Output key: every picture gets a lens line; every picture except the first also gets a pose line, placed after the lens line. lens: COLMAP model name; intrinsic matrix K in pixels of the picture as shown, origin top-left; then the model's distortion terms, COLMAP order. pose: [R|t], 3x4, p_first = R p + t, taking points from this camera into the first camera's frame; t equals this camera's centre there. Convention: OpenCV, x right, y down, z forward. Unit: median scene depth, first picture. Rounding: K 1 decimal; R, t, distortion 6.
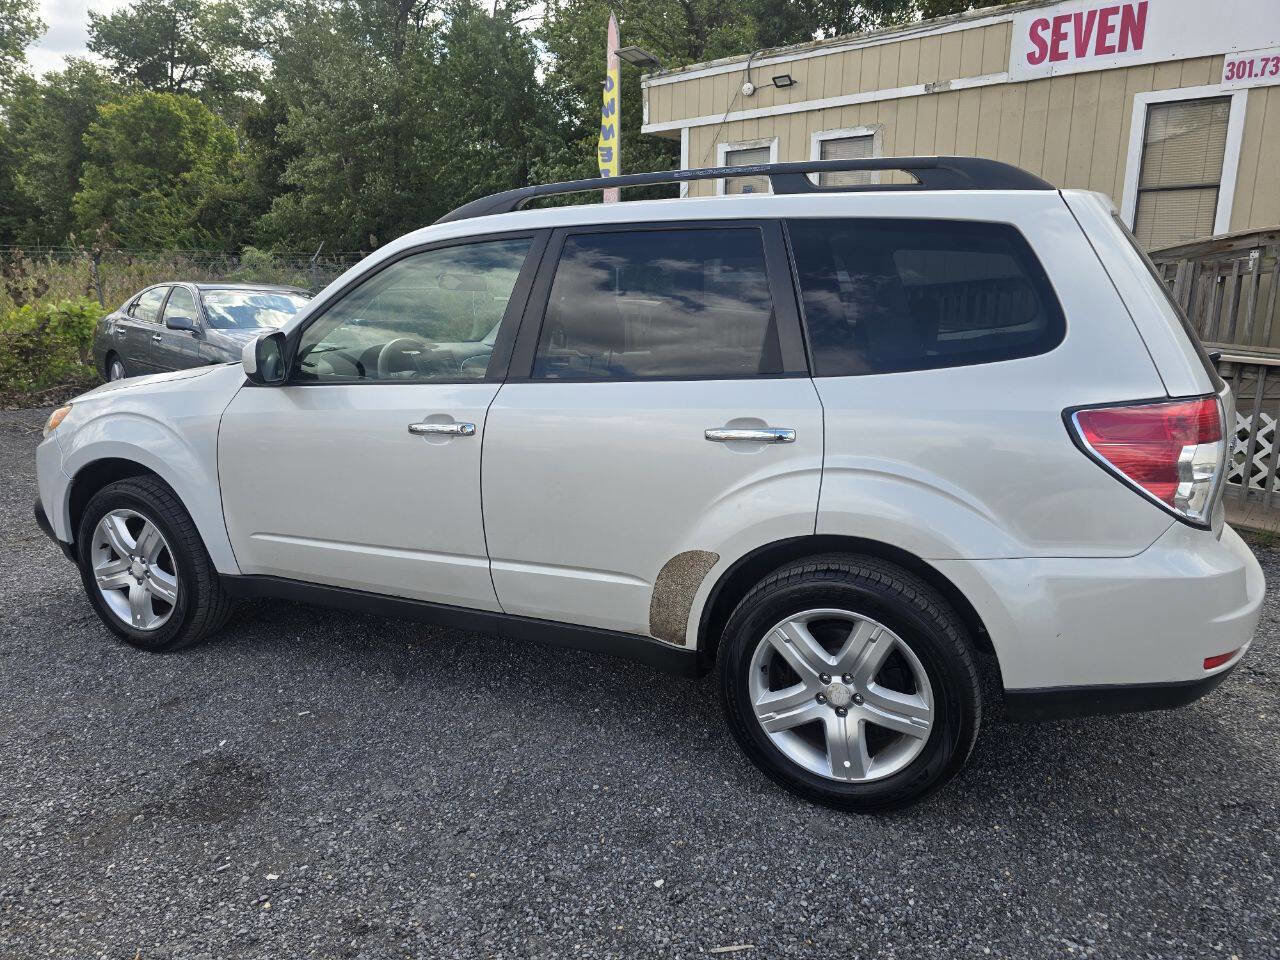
lens RADIAL K [[862.2, 0, 633.5], [0, 862.2, 471.4], [0, 0, 1]] dist [0.057096, -0.051744]
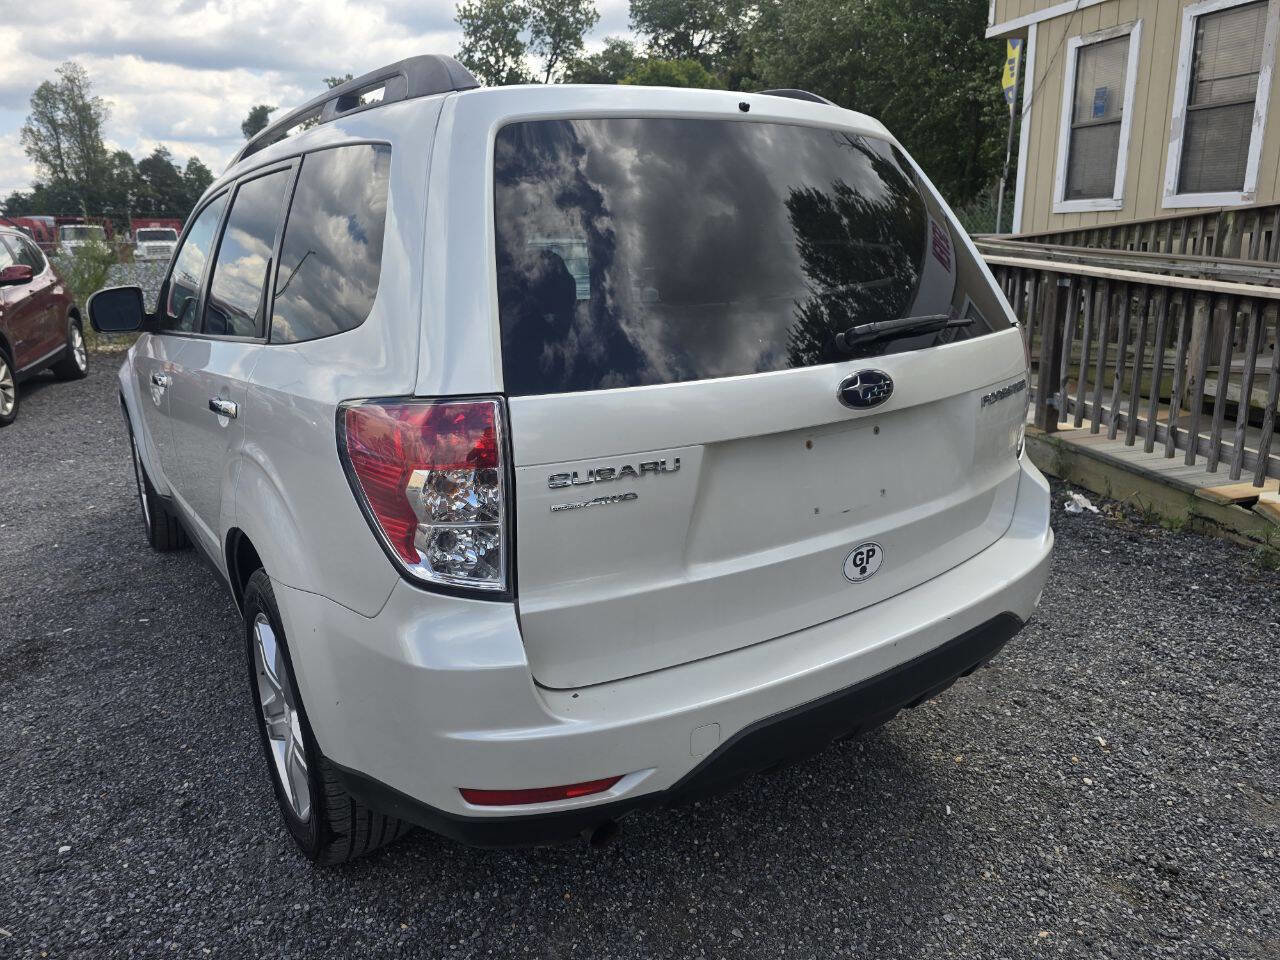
lens RADIAL K [[862.2, 0, 646.9], [0, 862.2, 468.9], [0, 0, 1]] dist [0.057096, -0.051744]
pose [[0.855892, 0.107367, -0.505886, 0.309428], [-0.077631, 0.993801, 0.079579, -0.026759], [0.511295, -0.028839, 0.858922, 0.144847]]
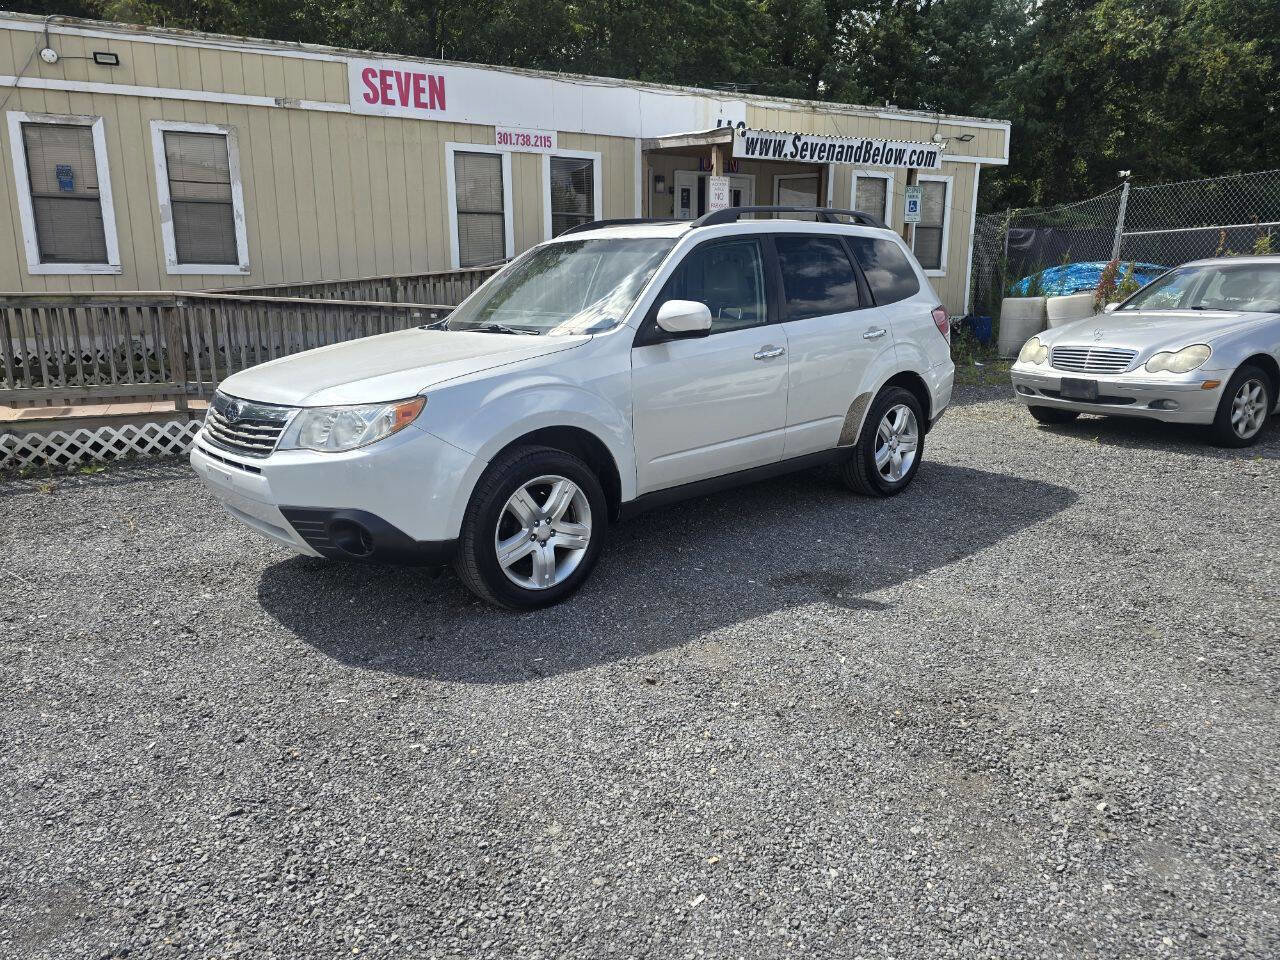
lens RADIAL K [[862.2, 0, 644.9], [0, 862.2, 470.7], [0, 0, 1]] dist [0.057096, -0.051744]
pose [[0.397975, -0.198874, 0.895581, -0.689733], [0.203589, 0.971024, 0.125156, -0.032166], [-0.894521, 0.132521, 0.426932, 0.202309]]
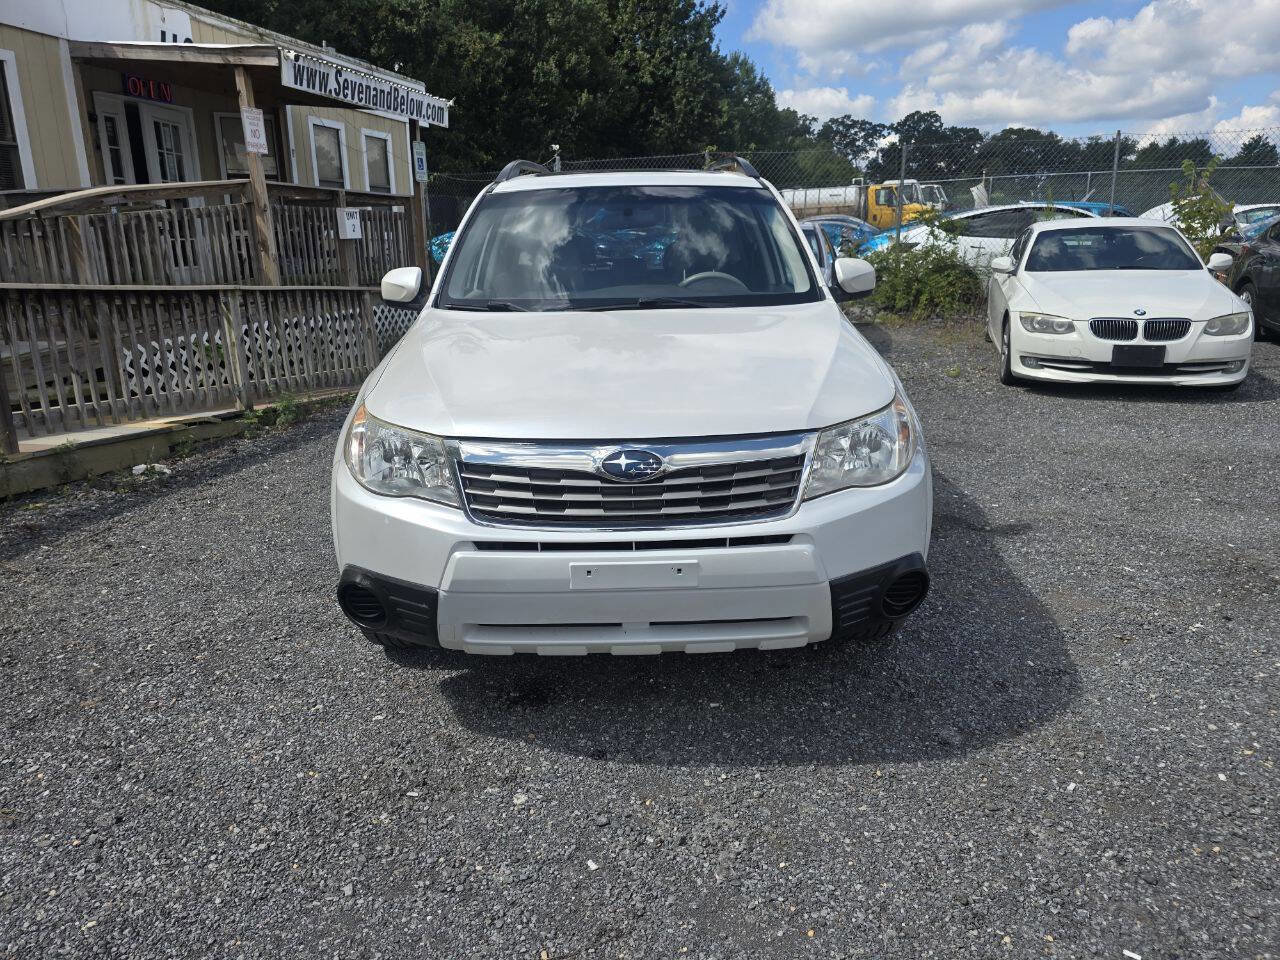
lens RADIAL K [[862.2, 0, 645.9], [0, 862.2, 479.3], [0, 0, 1]] dist [0.057096, -0.051744]
pose [[-0.414844, -0.239462, 0.877817, -0.590891], [0.204247, 0.915620, 0.346299, -0.145734], [-0.886672, 0.322951, -0.330930, 0.714493]]
